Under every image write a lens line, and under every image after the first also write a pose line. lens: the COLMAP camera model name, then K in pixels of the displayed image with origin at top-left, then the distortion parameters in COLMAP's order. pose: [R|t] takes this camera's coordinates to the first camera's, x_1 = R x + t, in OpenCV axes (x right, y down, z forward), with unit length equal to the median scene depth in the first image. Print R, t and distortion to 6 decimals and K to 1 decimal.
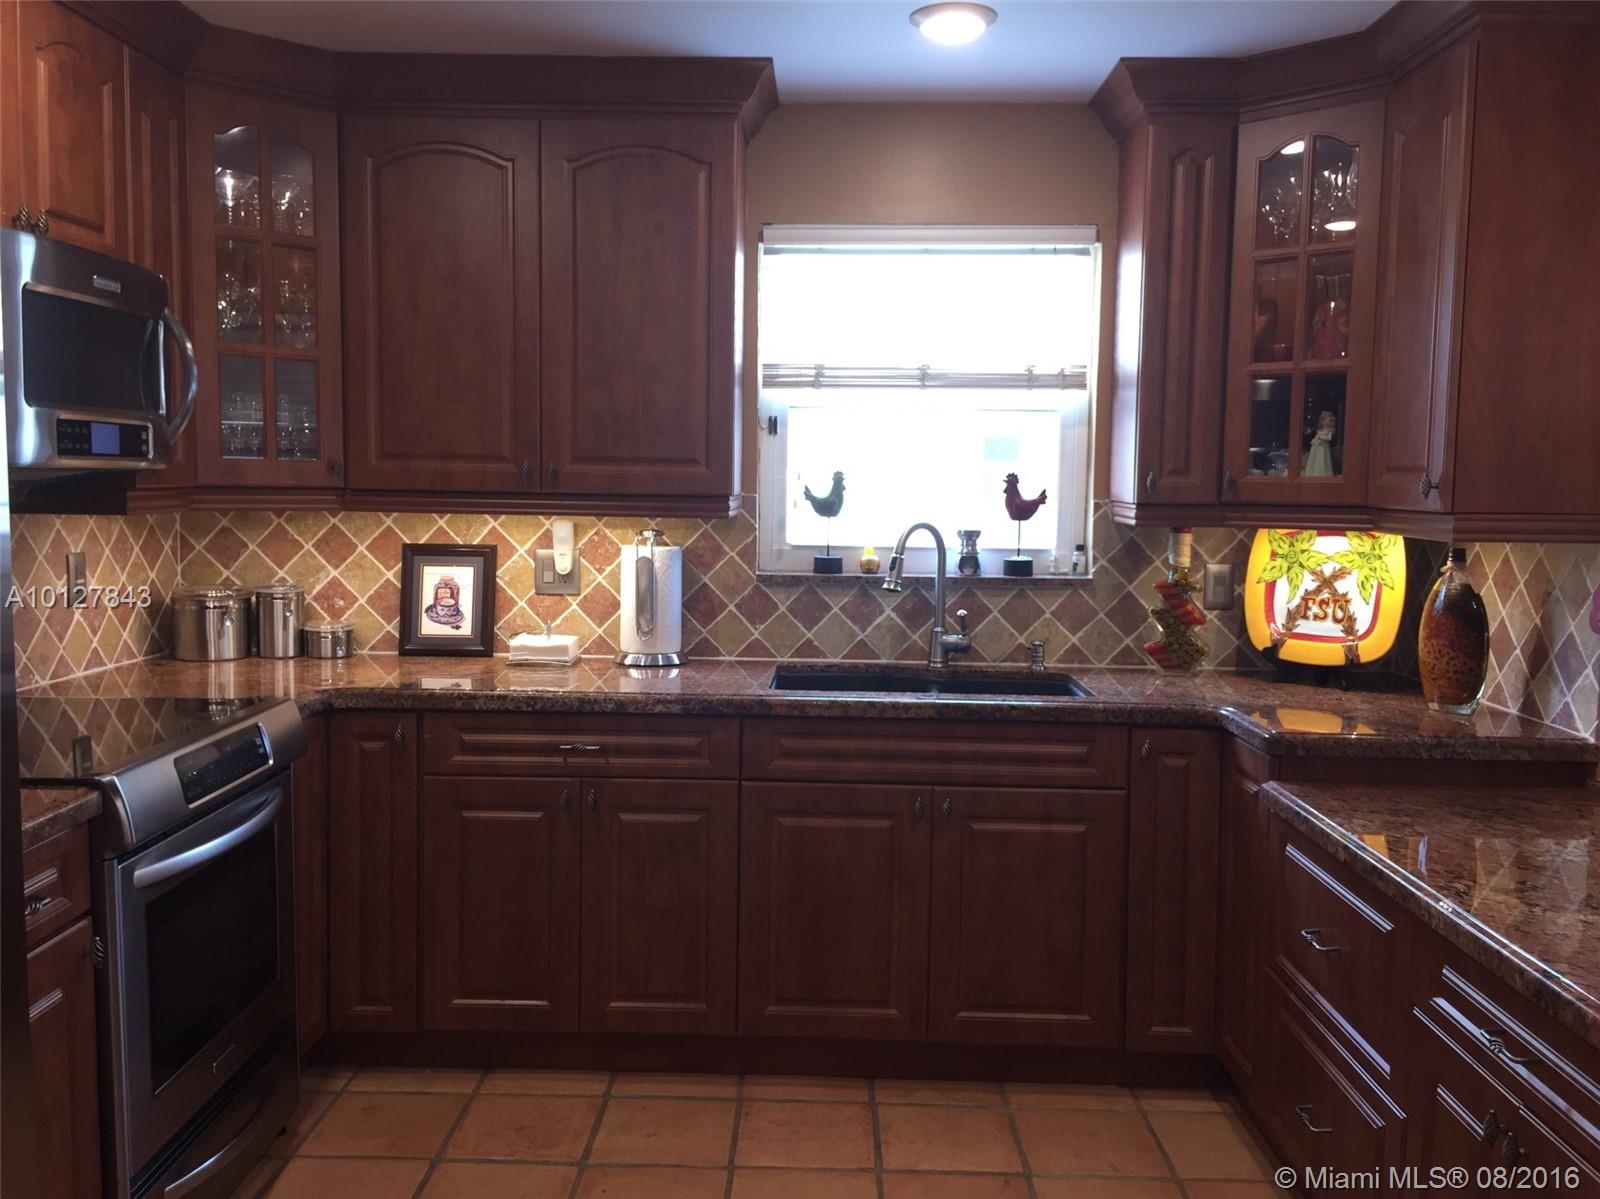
lens RADIAL K [[1386.5, 0, 800.0], [0, 1386.5, 599.5], [0, 0, 1]] dist [0.085752, -0.111562]
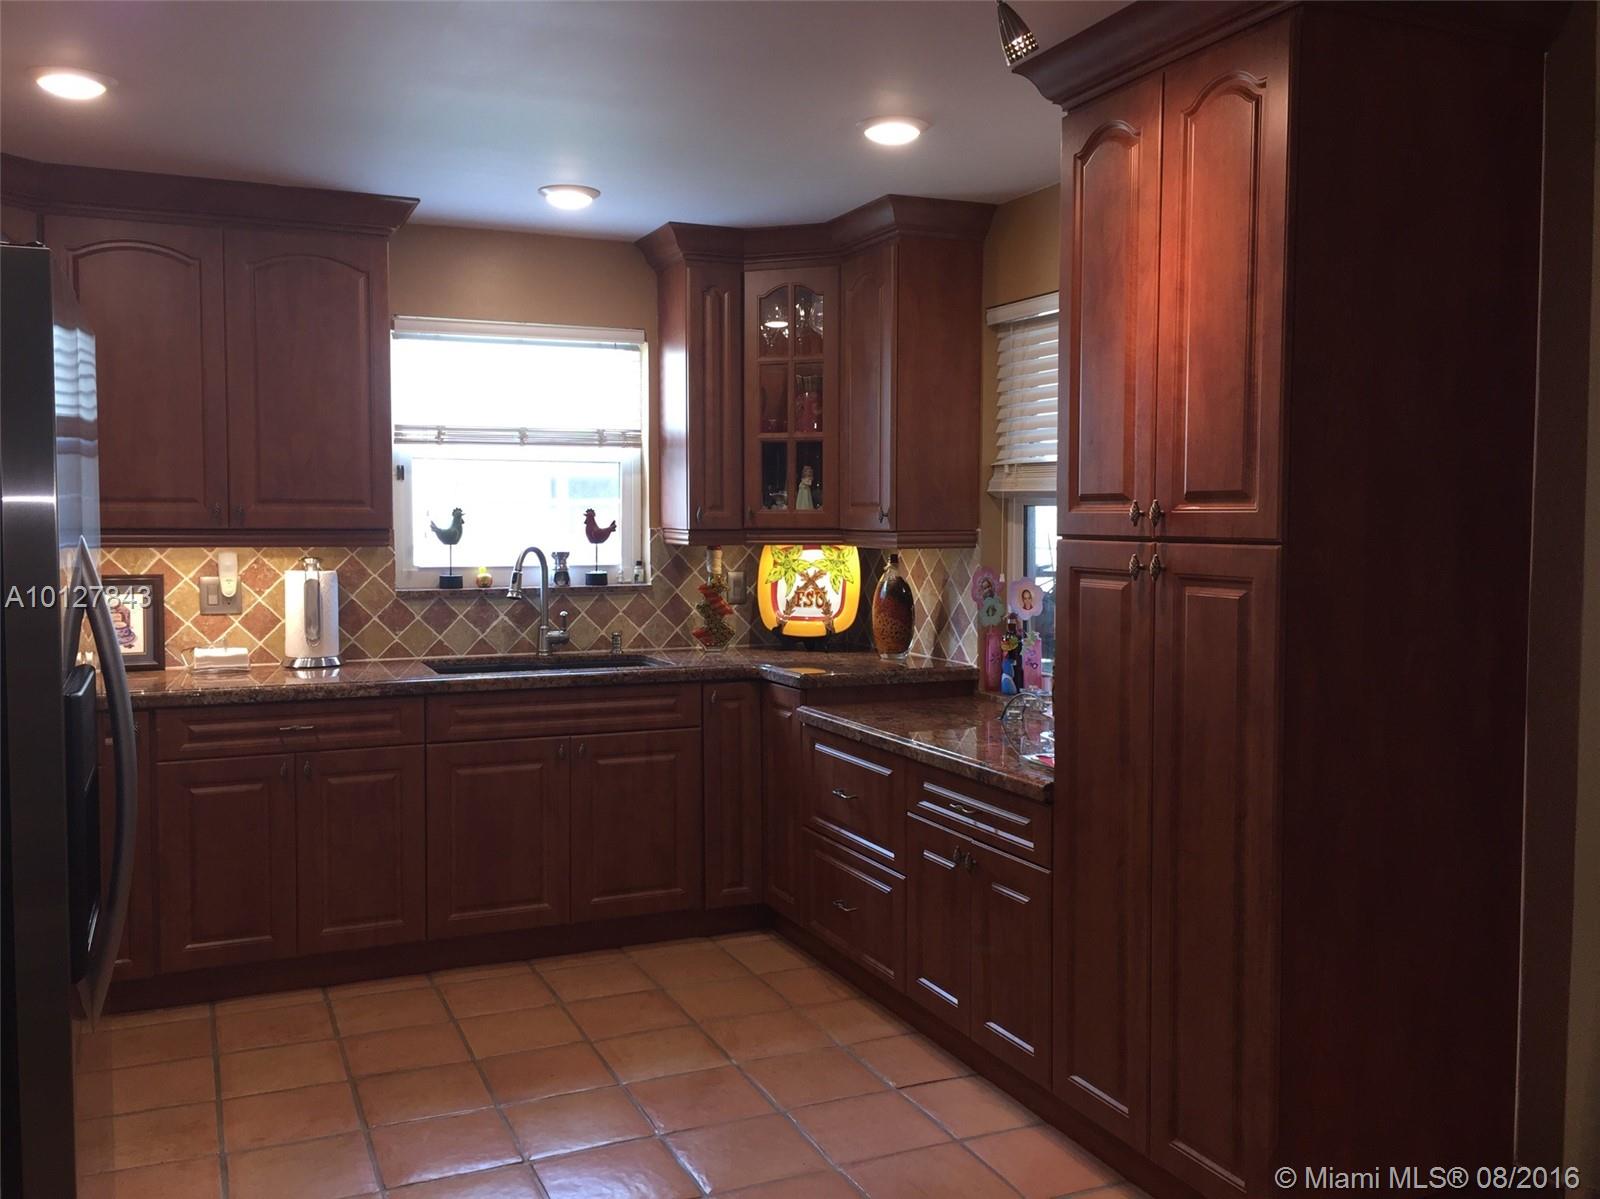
lens RADIAL K [[1395.3, 0, 800.0], [0, 1395.3, 599.5], [0, 0, 1]] dist [0.079958, -0.000193]
pose [[0.906927, -0.039524, 0.419429, -0.247998], [0.049401, 0.998698, -0.012710, 0.025163], [-0.418381, 0.032247, 0.907699, -0.325861]]
